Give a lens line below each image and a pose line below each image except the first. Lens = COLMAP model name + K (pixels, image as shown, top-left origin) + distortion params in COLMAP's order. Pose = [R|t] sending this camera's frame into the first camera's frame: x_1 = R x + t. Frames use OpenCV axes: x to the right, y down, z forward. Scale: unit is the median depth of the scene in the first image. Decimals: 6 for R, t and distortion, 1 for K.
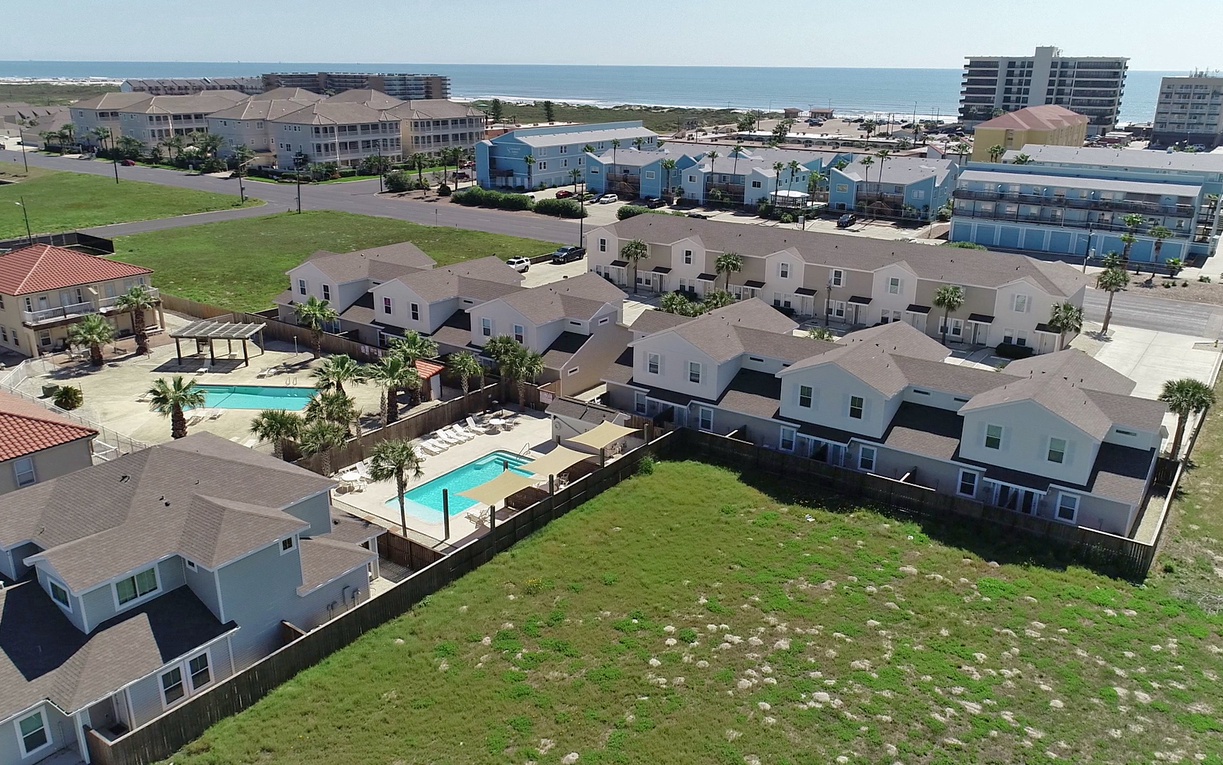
lens RADIAL K [[950.2, 0, 611.5], [0, 950.2, 382.5], [0, 0, 1]] dist [0.000366, -0.000416]
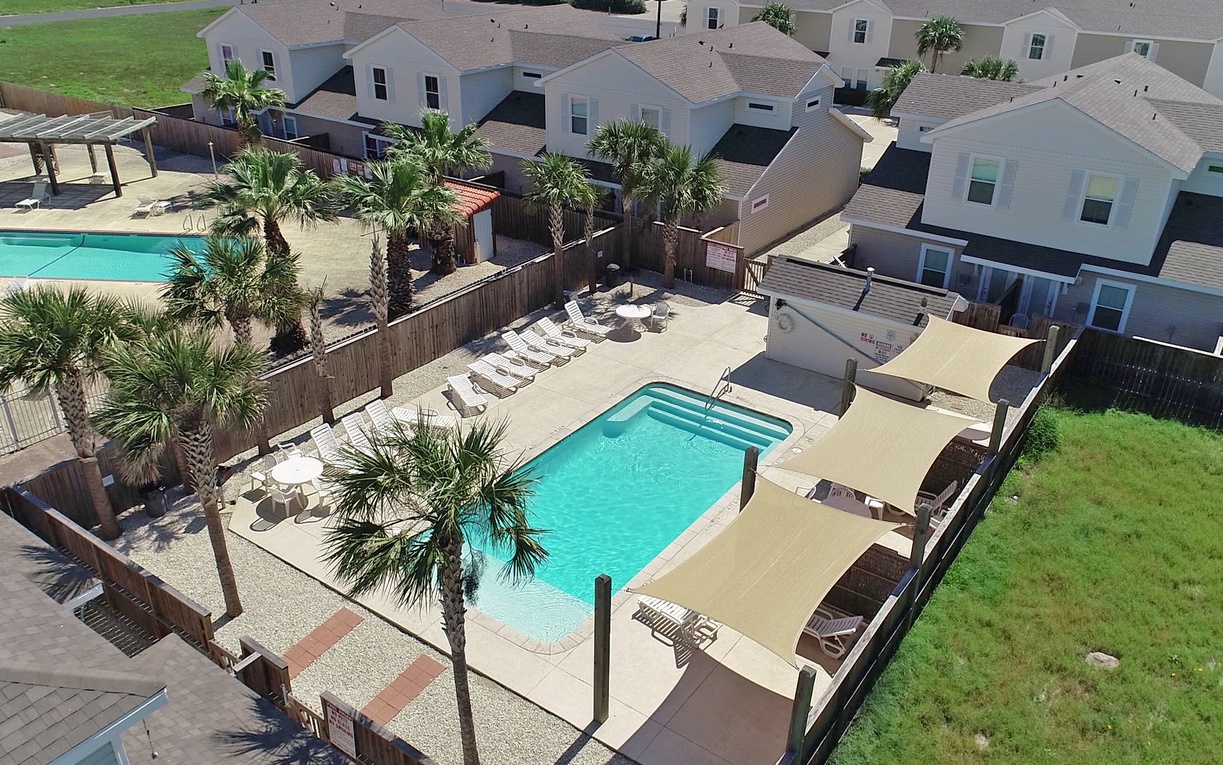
lens RADIAL K [[950.2, 0, 611.5], [0, 950.2, 382.5], [0, 0, 1]] dist [0.000366, -0.000416]
pose [[0.999986, 0.002576, 0.004608, -0.127266], [-0.003214, 0.989544, 0.144199, 0.009358], [-0.004188, -0.144211, 0.989538, 0.528831]]
